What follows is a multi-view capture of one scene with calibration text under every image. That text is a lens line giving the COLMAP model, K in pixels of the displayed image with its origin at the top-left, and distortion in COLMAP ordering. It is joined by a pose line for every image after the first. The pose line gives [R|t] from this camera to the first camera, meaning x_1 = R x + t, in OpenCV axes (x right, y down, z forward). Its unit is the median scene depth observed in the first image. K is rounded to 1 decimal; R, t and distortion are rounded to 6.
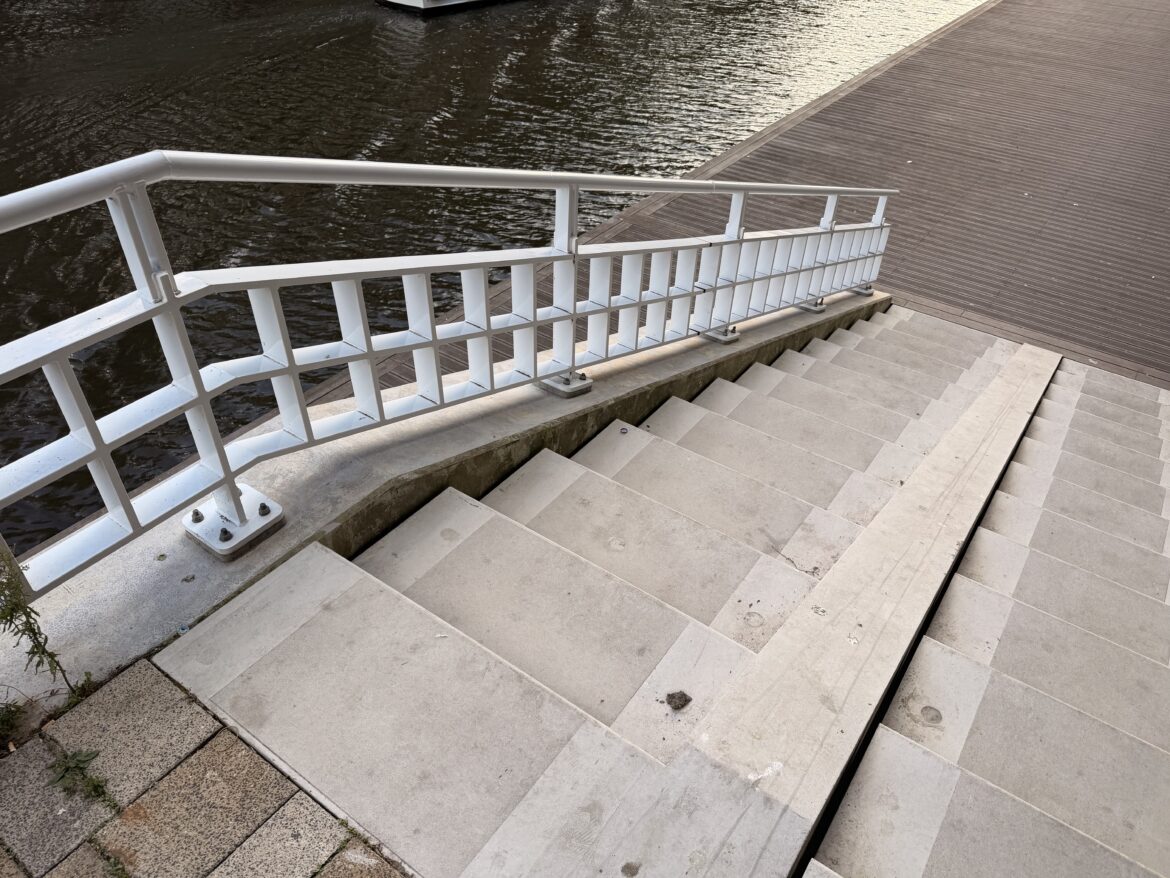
lens RADIAL K [[834.8, 0, 605.3], [0, 834.8, 441.0], [0, 0, 1]] dist [0.000926, -0.026921]
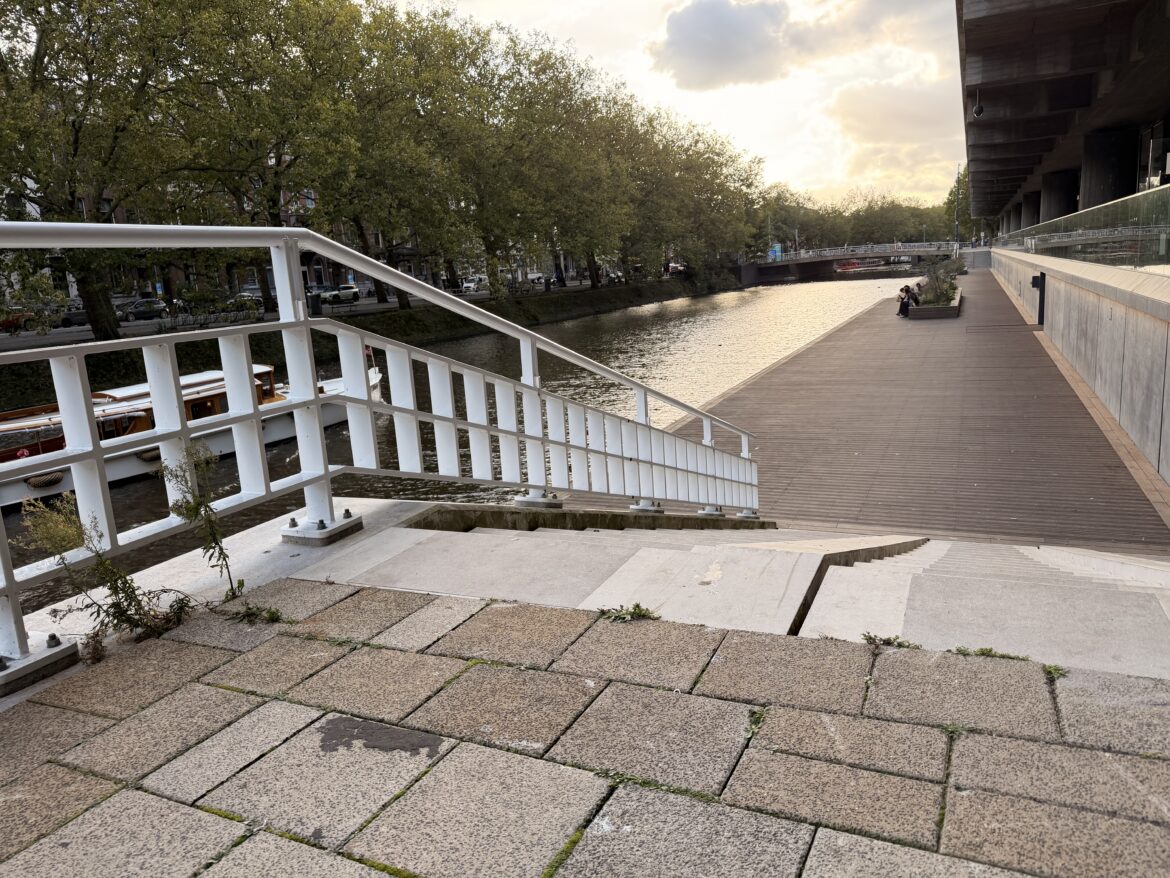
lens RADIAL K [[822.4, 0, 605.3], [0, 822.4, 431.0], [0, 0, 1]] dist [0.071658, -0.111918]
pose [[0.975635, -0.136823, 0.171509, -0.077295], [0.201015, 0.870690, -0.448879, 0.205267], [-0.087914, 0.472418, 0.876979, -0.059689]]
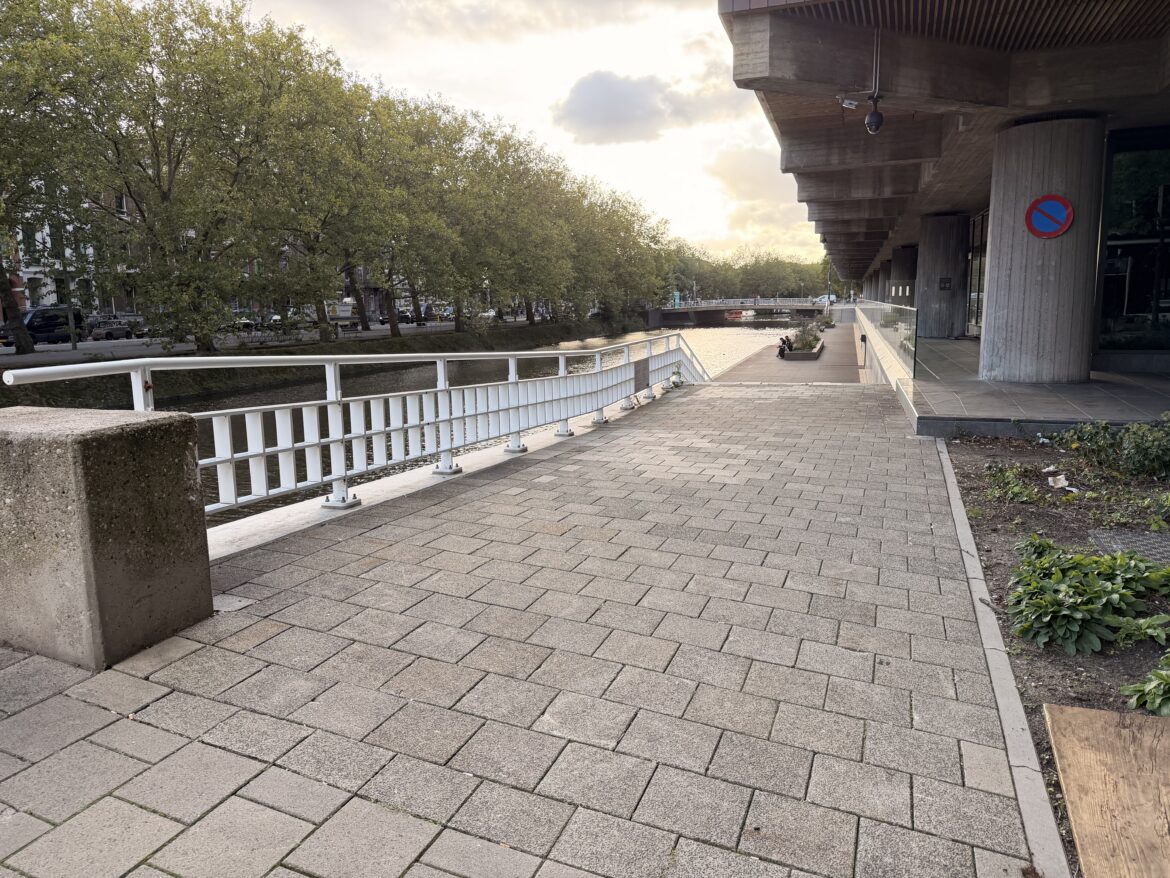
lens RADIAL K [[806.8, 0, 585.0], [0, 806.8, 439.0], [0, 0, 1]] dist [0.067075, -0.068389]
pose [[0.955228, -0.102255, 0.277640, -1.115612], [0.223923, 0.863195, -0.452497, 1.217682], [-0.193387, 0.494407, 0.847445, -1.576257]]
